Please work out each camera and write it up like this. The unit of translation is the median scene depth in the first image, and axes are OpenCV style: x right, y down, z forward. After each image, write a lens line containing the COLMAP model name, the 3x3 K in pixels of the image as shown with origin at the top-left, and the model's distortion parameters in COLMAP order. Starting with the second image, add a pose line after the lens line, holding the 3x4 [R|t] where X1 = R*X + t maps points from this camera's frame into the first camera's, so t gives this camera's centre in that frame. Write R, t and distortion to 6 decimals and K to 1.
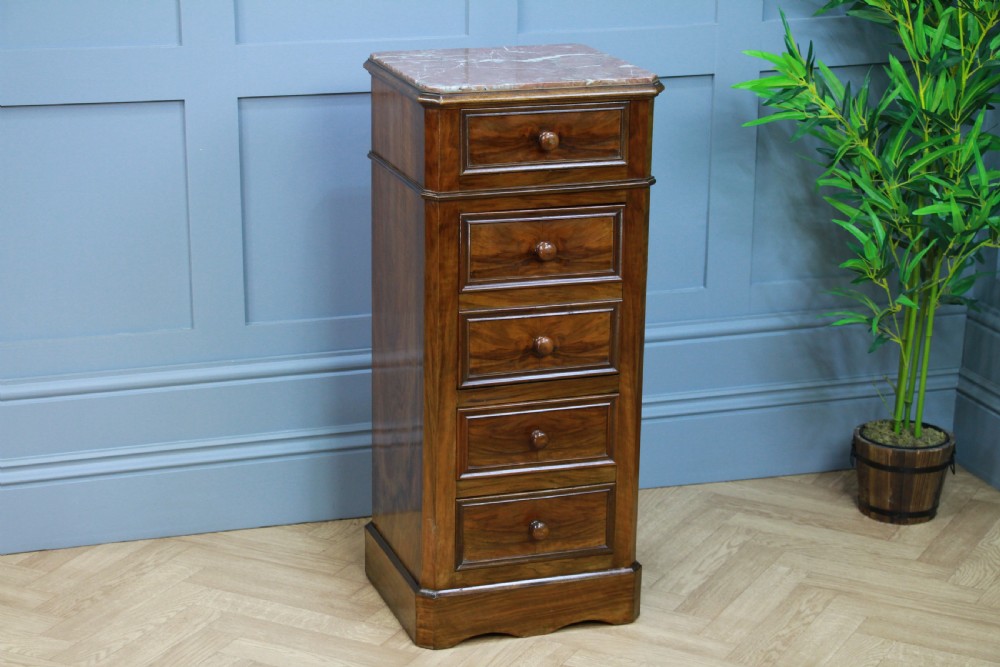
lens RADIAL K [[2136.8, 0, 500.9], [0, 2136.8, 336.6], [0, 0, 1]] dist [0.447790, 0.000000]
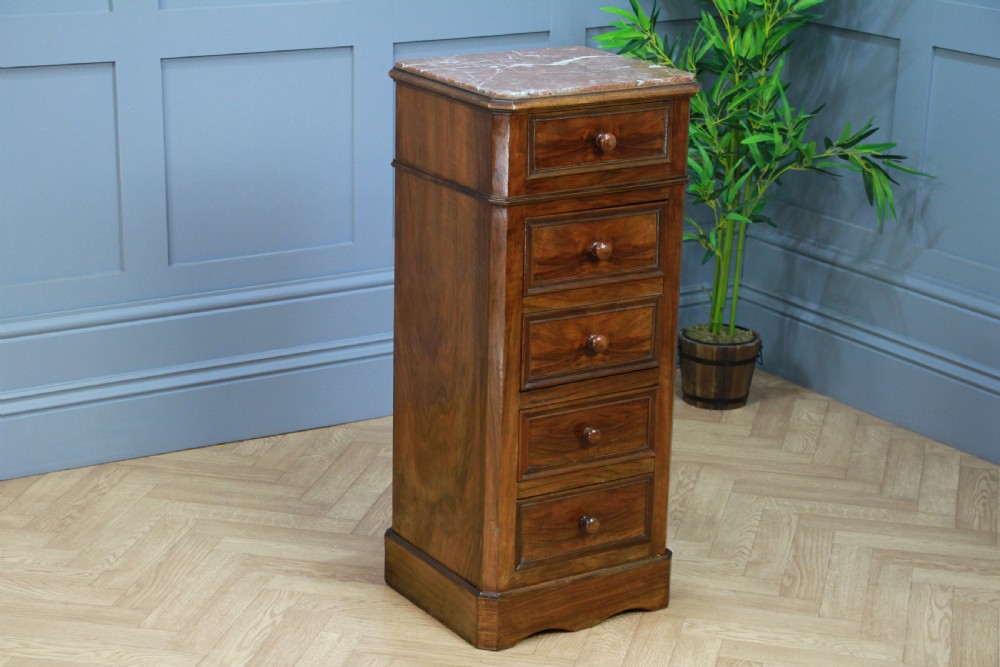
lens RADIAL K [[2136.8, 0, 505.1], [0, 2136.8, 344.4], [0, 0, 1]] dist [0.447790, 0.000000]
pose [[0.972047, -0.060561, 0.226840, -0.251630], [0.059526, 0.998162, 0.011404, -0.009489], [-0.227114, 0.002417, 0.973865, 0.016864]]
